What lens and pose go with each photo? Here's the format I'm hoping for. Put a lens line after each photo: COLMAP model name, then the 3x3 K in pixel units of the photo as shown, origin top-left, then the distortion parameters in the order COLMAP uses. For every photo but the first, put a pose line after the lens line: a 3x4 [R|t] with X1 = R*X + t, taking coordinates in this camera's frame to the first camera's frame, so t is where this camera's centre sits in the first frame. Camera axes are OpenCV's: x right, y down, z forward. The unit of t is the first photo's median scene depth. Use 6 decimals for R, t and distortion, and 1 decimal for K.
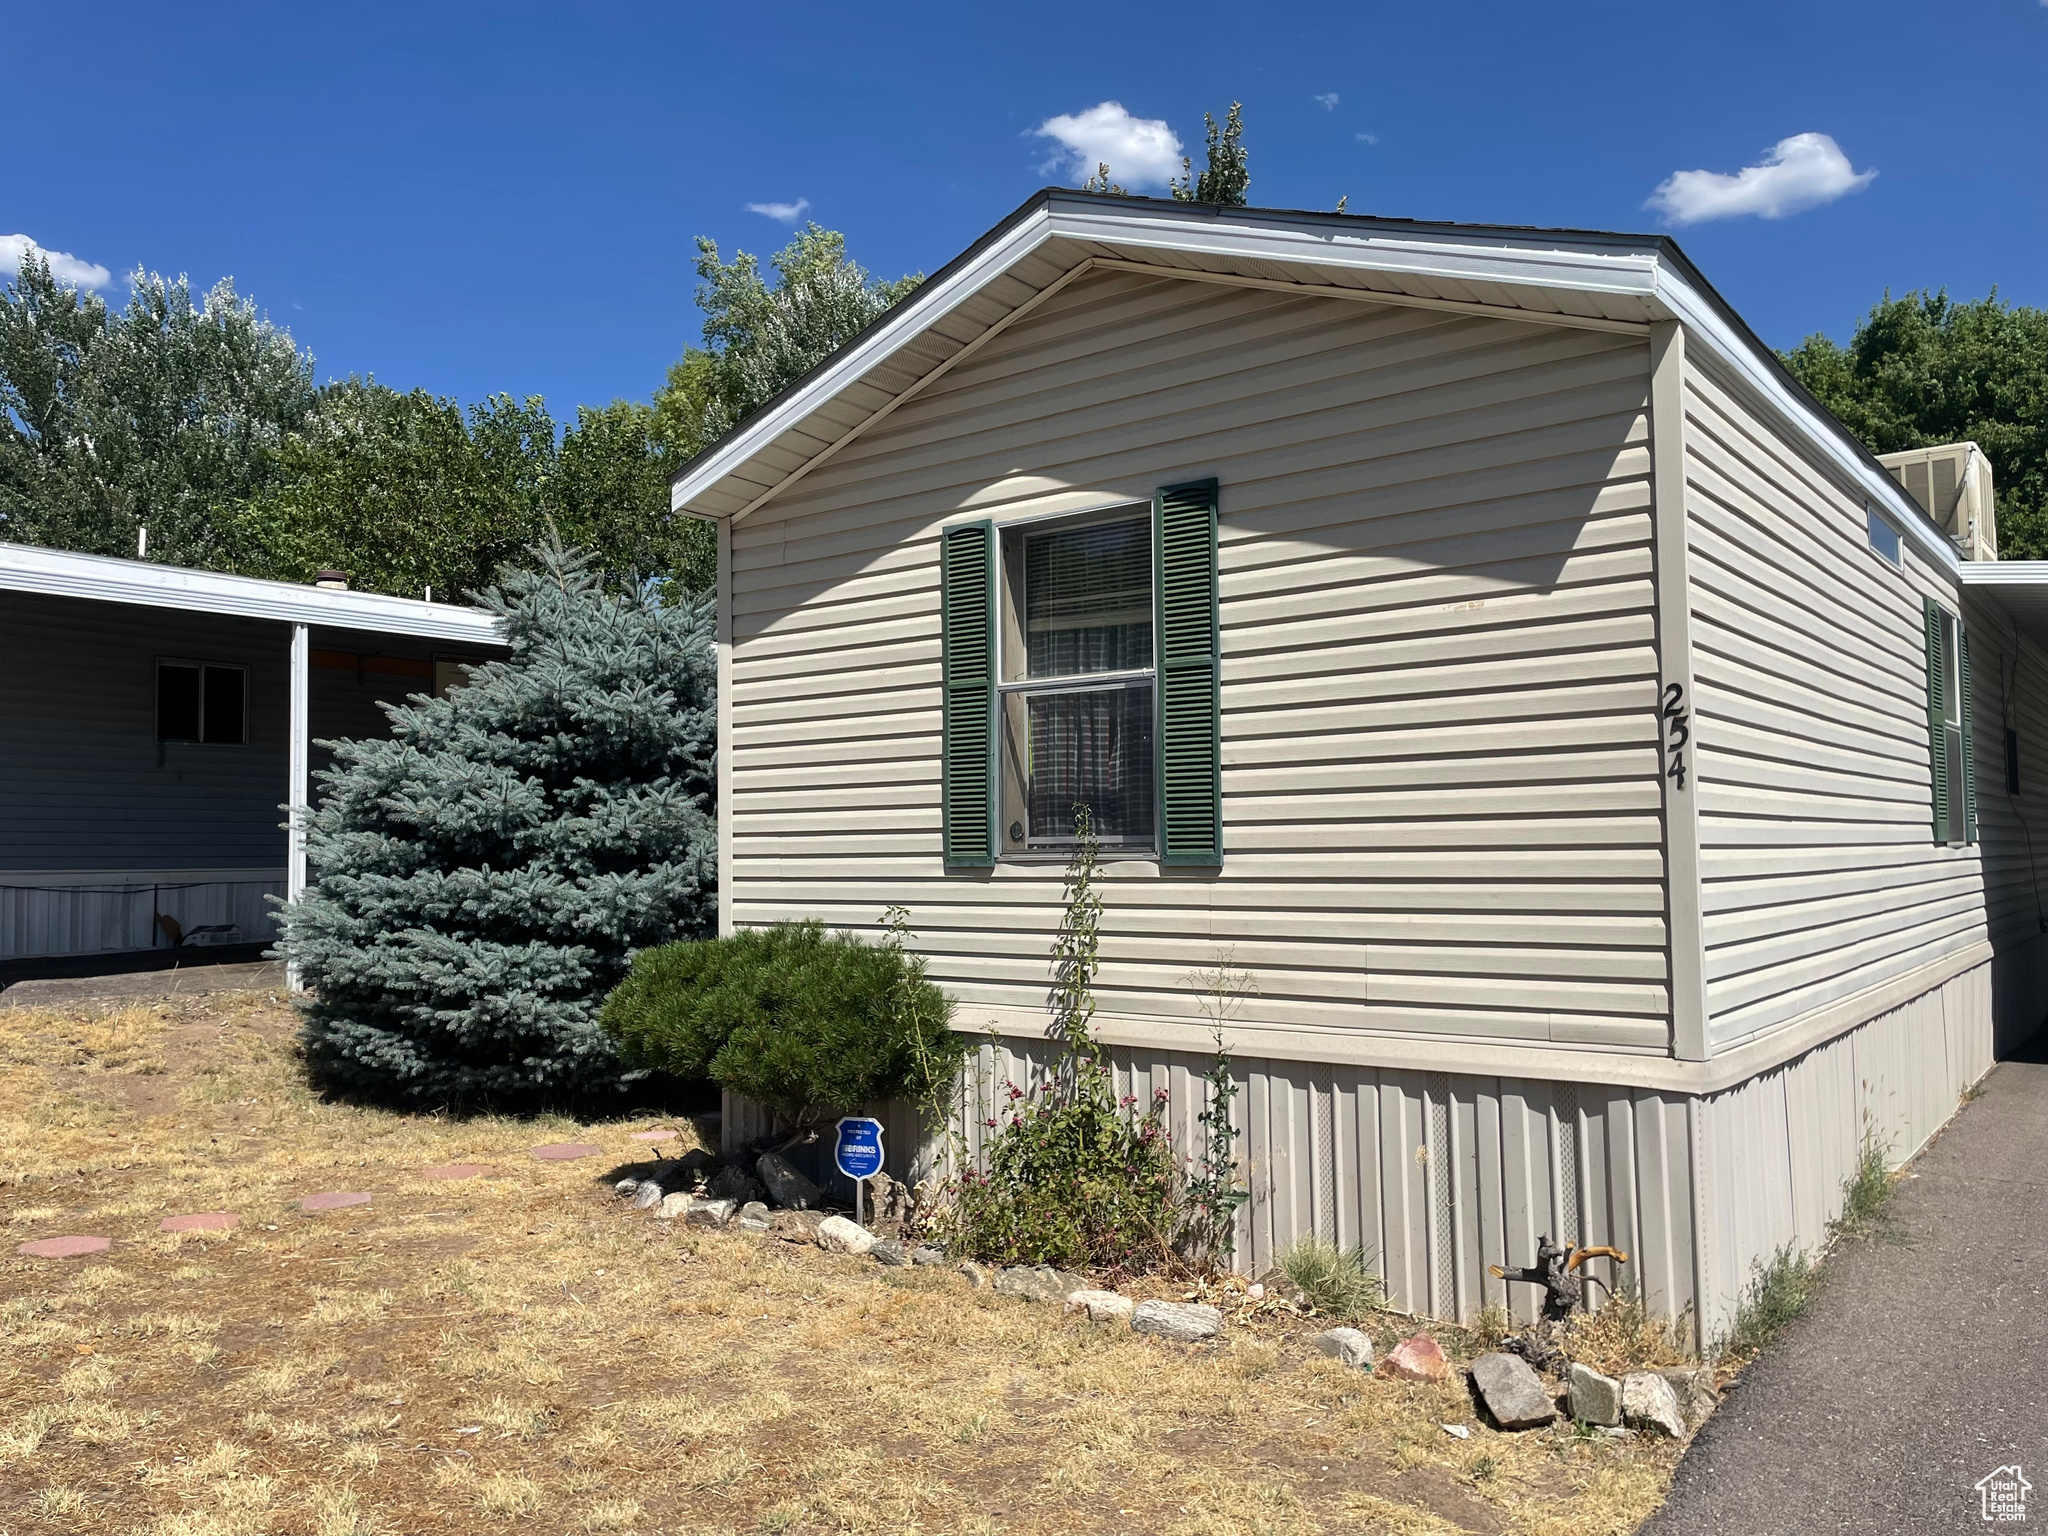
lens RADIAL K [[1540.1, 0, 1024.0], [0, 1540.1, 768.0], [0, 0, 1]] dist [0.114602, -0.173479]
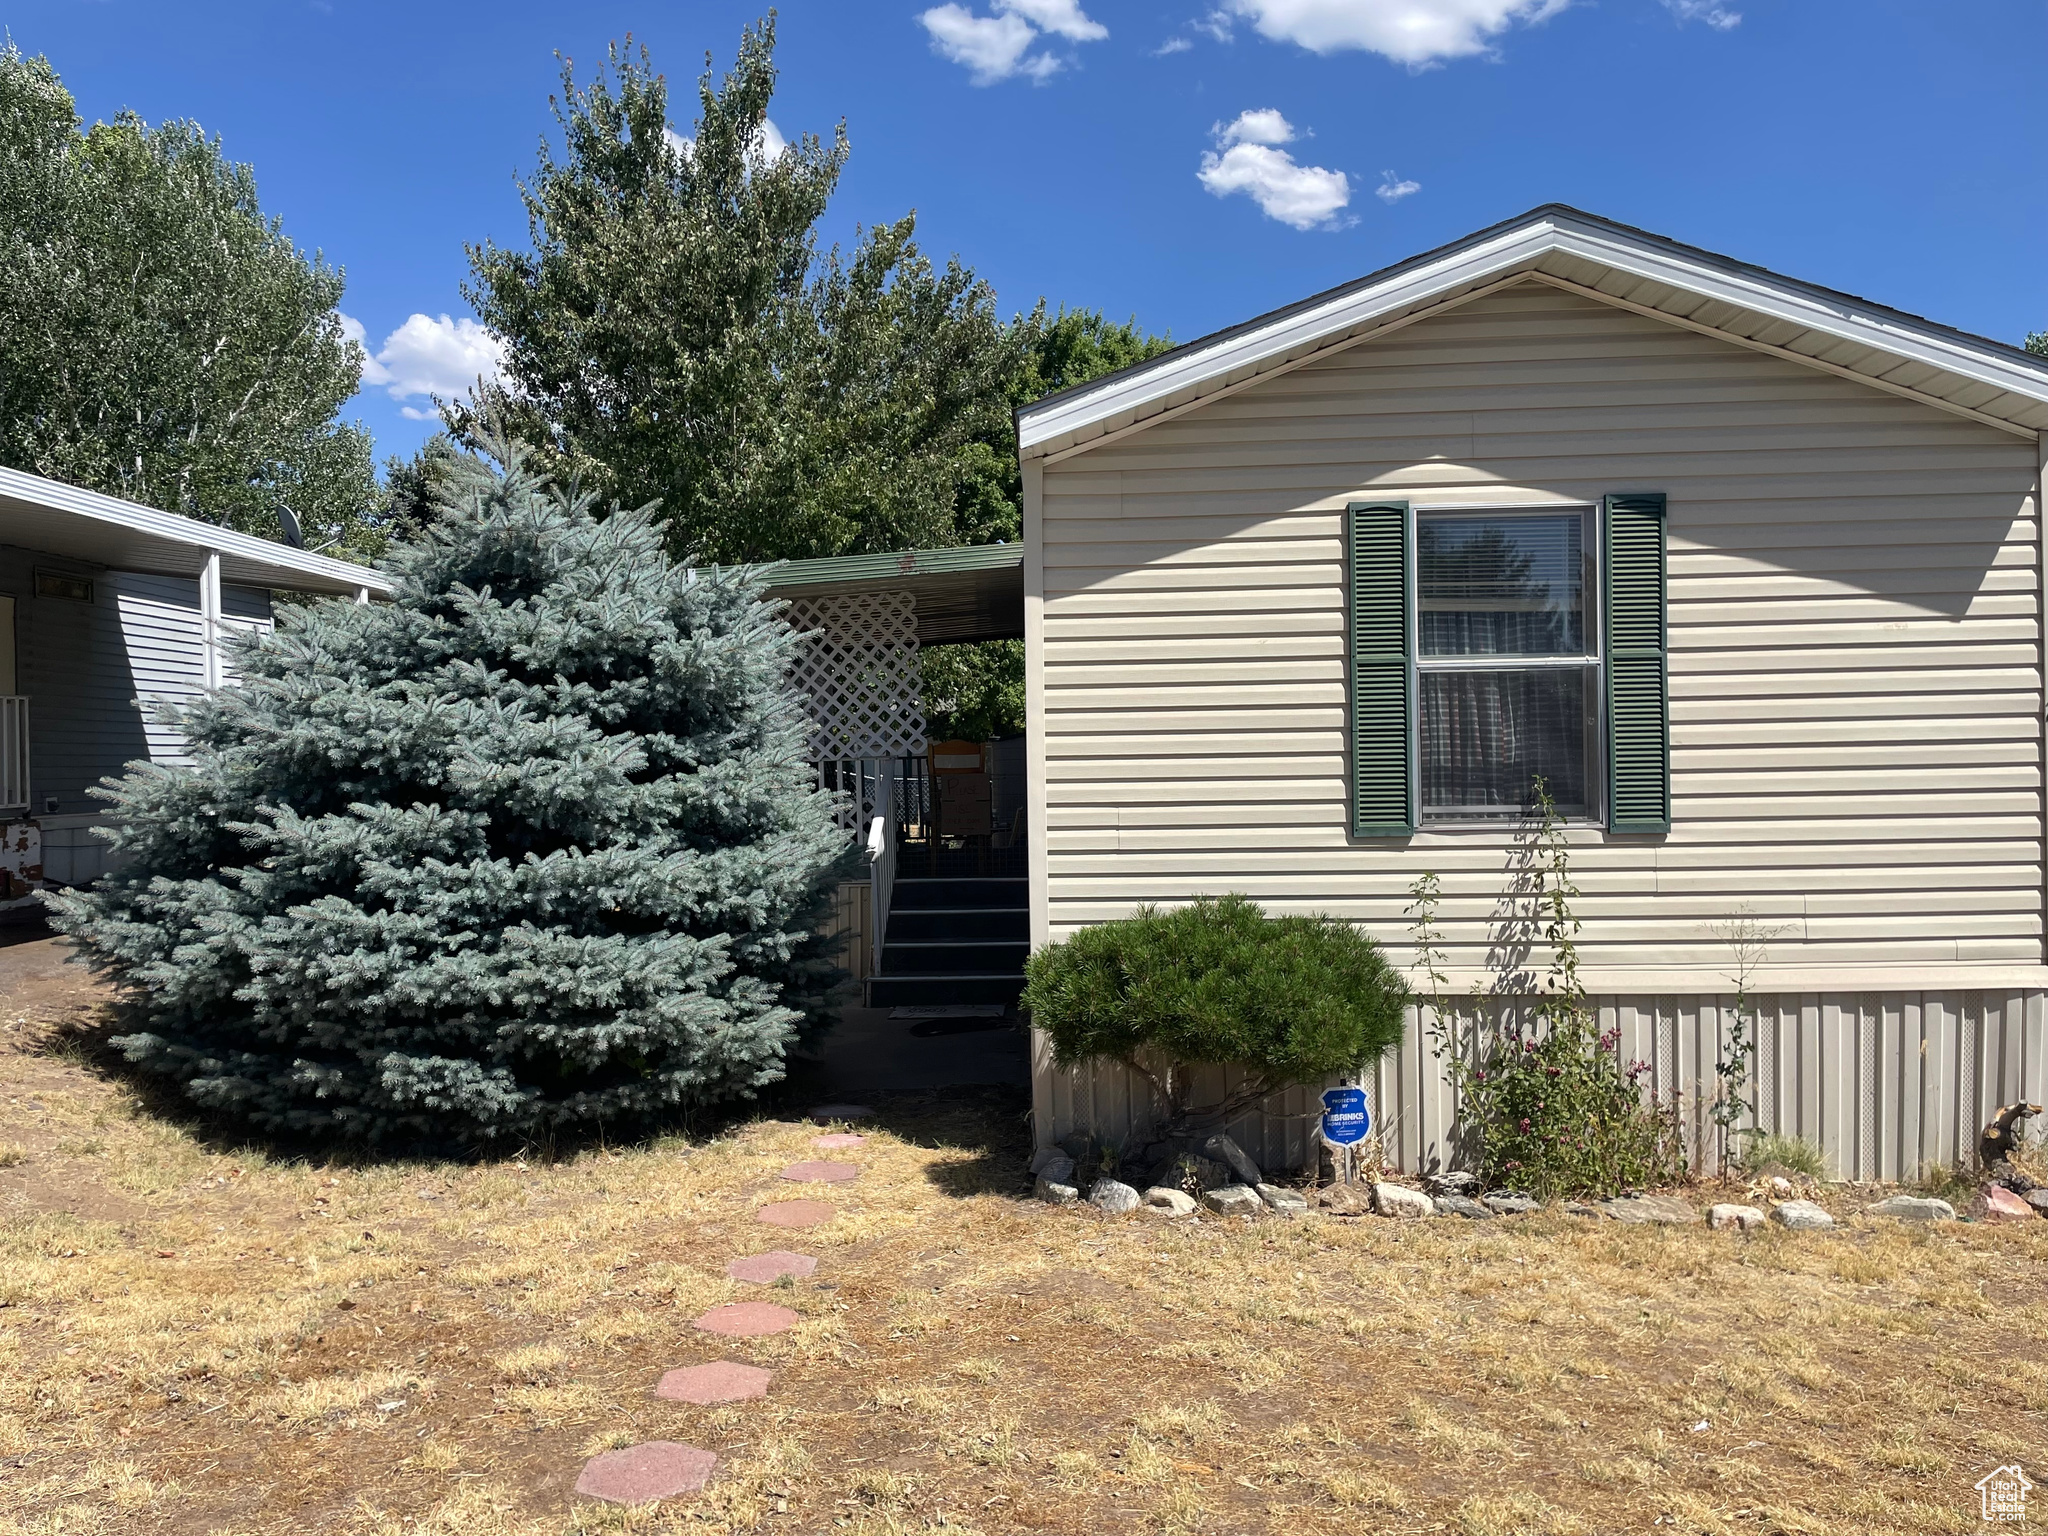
lens RADIAL K [[1540.1, 0, 1024.0], [0, 1540.1, 768.0], [0, 0, 1]] dist [0.114602, -0.173479]
pose [[0.814603, -0.003461, 0.580009, -0.877178], [-0.024443, 0.998889, 0.040290, -0.018863], [-0.579504, -0.046998, 0.813613, 0.307707]]
